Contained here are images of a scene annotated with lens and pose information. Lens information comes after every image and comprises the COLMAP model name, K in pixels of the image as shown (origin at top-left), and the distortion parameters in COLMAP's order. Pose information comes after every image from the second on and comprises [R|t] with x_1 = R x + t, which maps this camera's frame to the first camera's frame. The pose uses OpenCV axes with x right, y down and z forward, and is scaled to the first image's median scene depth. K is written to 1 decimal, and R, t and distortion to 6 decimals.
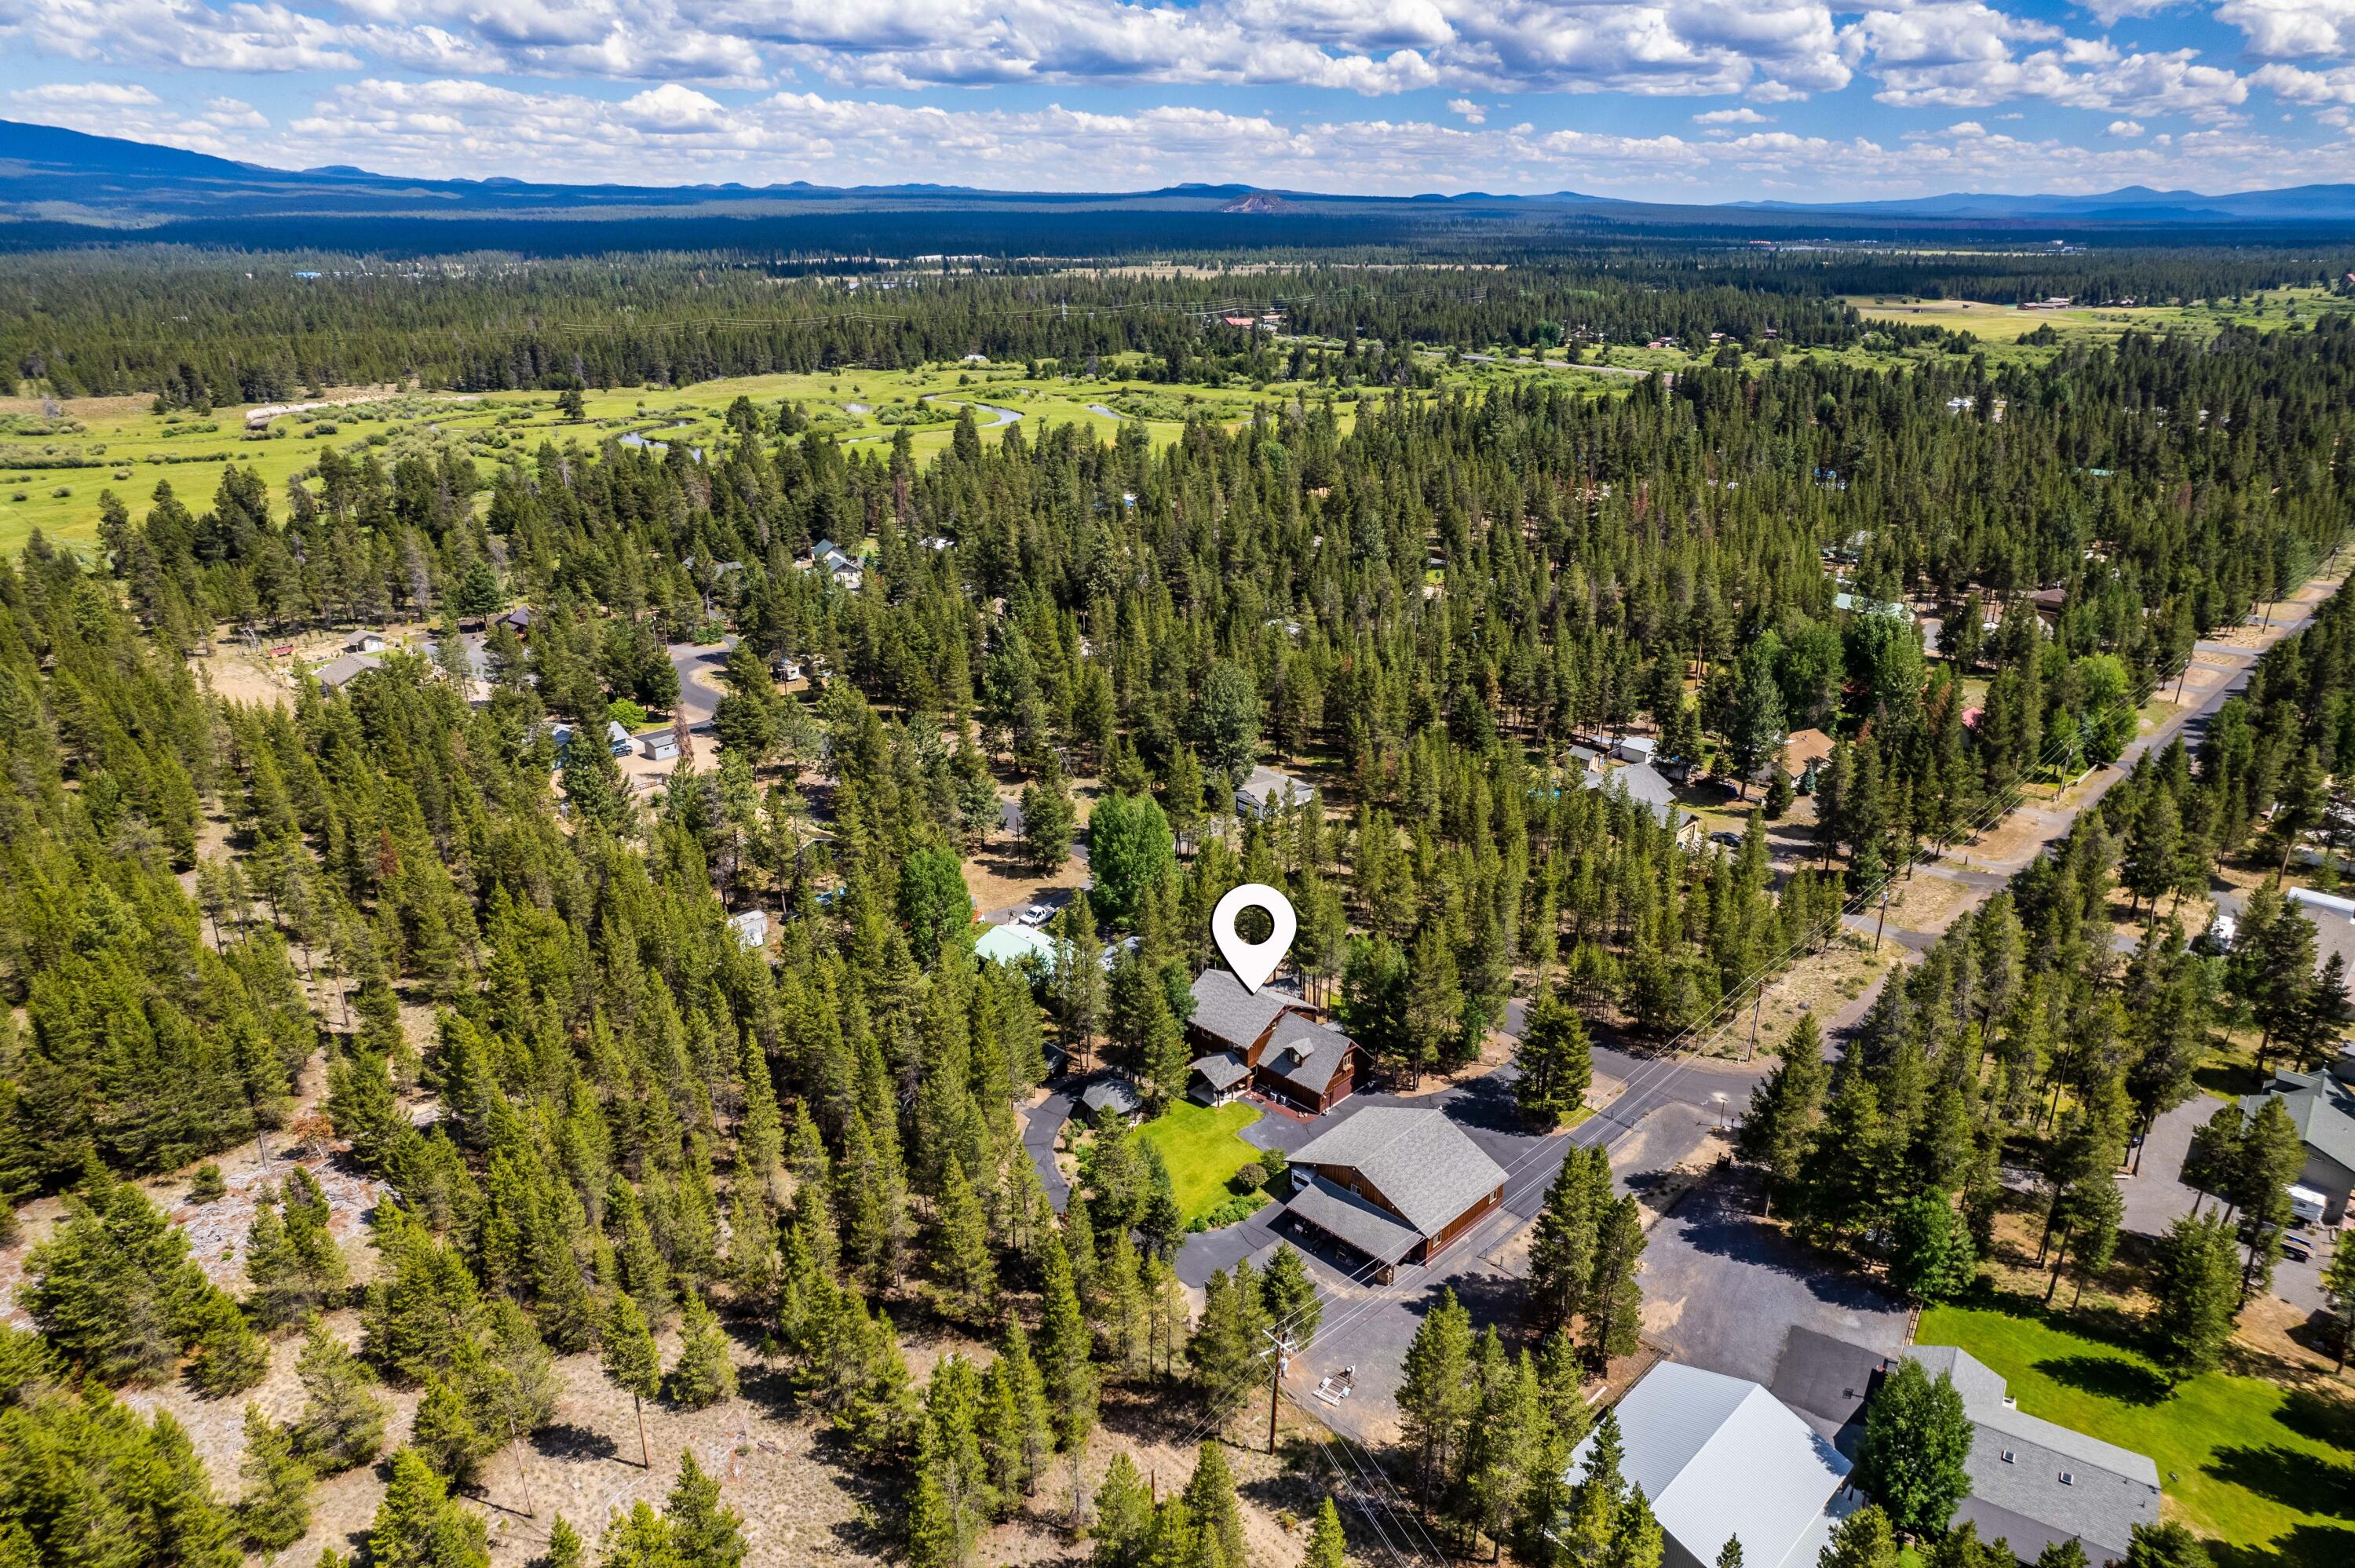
lens RADIAL K [[1494.0, 0, 1159.8], [0, 1494.0, 791.3], [0, 0, 1]] dist [-0.064771, 0.050025]
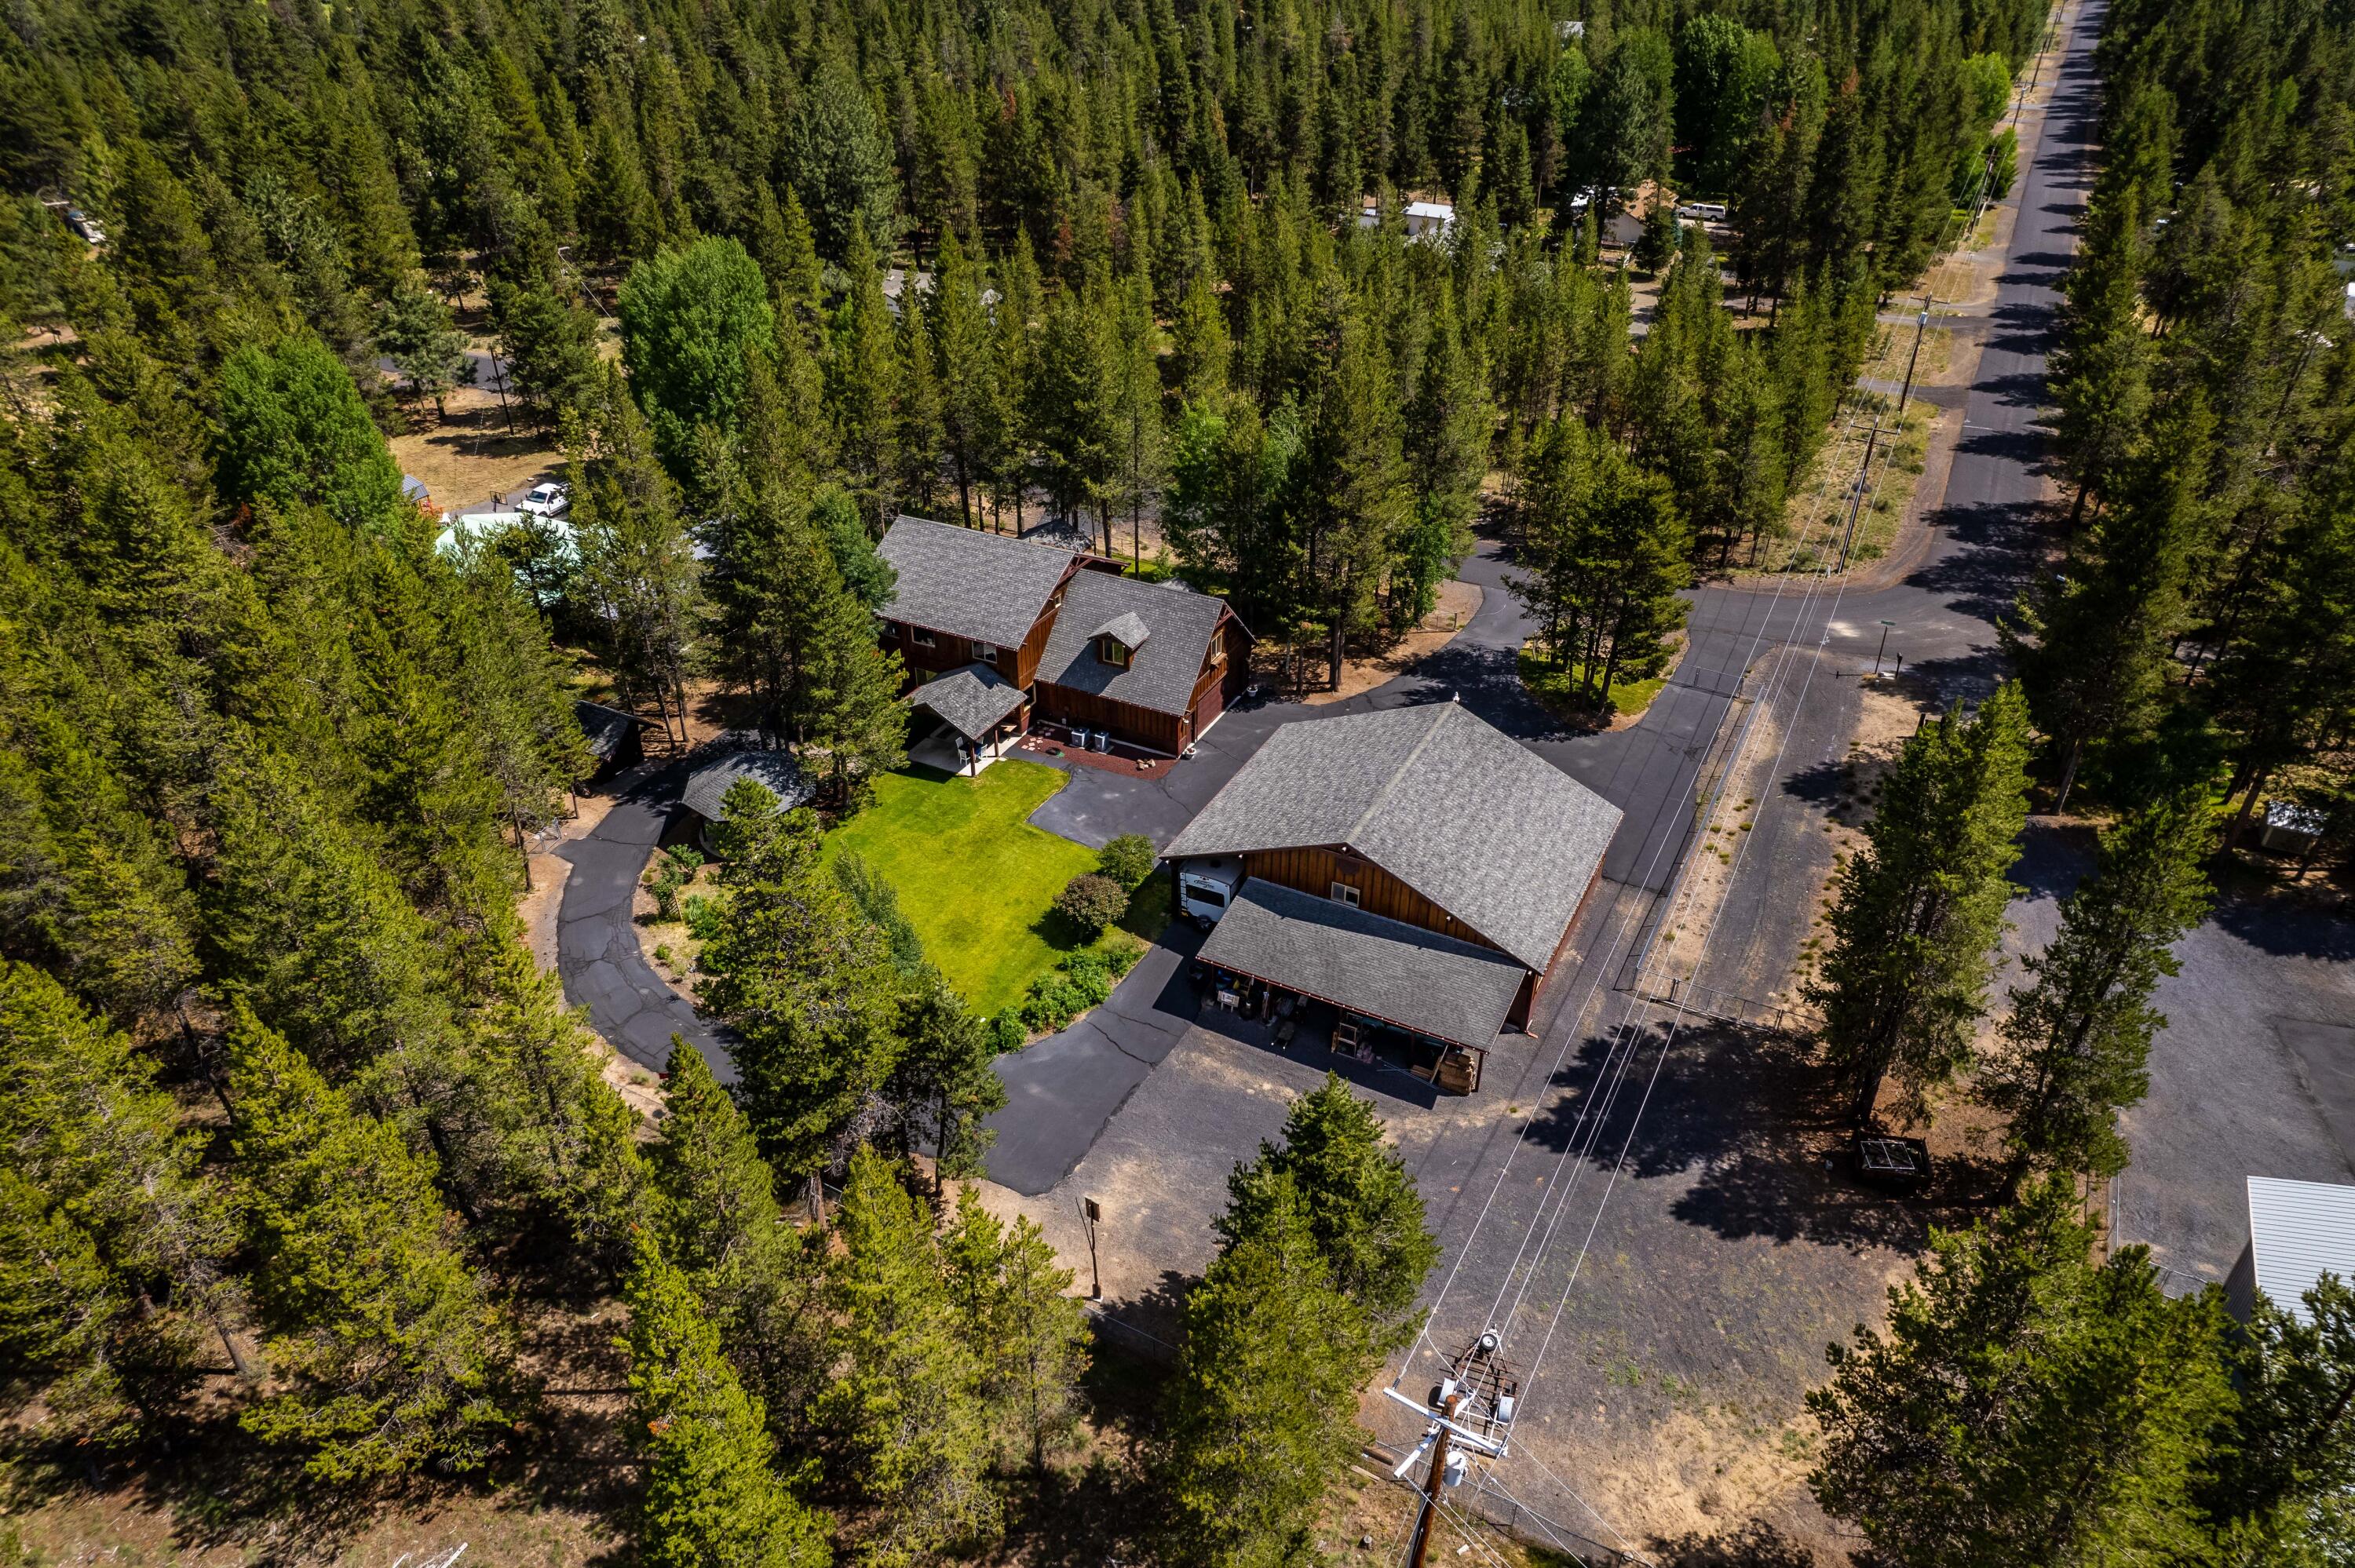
lens RADIAL K [[1494.0, 0, 1159.8], [0, 1494.0, 791.3], [0, 0, 1]] dist [-0.064771, 0.050025]
pose [[0.957339, -0.155927, 0.243289, -0.021650], [0.105165, 0.972188, 0.209264, 0.121207], [-0.269153, -0.174751, 0.947111, 0.520451]]
